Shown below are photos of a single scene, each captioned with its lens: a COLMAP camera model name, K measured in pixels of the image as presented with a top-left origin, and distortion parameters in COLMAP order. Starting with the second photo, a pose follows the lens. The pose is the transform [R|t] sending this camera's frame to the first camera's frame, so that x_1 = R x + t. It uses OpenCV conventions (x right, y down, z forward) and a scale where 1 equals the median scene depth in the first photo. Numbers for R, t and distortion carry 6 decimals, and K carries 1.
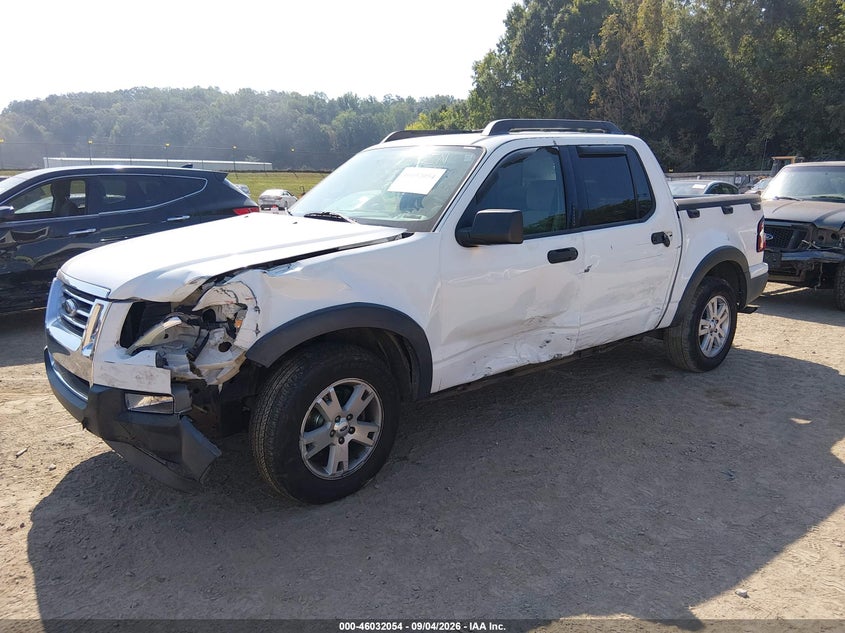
lens RADIAL K [[623.8, 0, 422.5], [0, 623.8, 316.5], [0, 0, 1]] dist [0.100306, -0.193452]
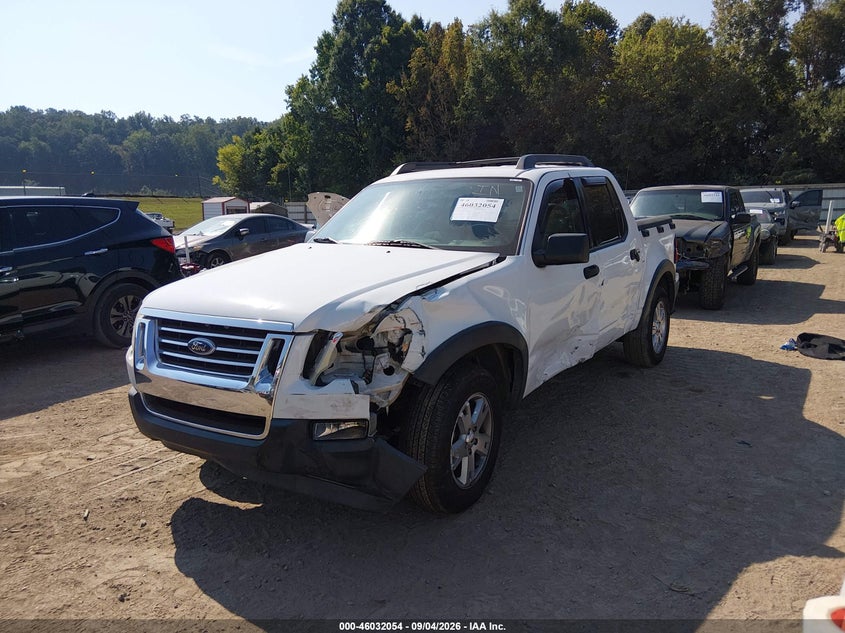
lens RADIAL K [[623.8, 0, 422.5], [0, 623.8, 316.5], [0, 0, 1]] dist [0.100306, -0.193452]
pose [[0.958475, -0.061734, 0.278416, -0.275374], [0.071481, 0.997129, -0.024986, -0.006249], [-0.276074, 0.043850, 0.960136, -0.012952]]
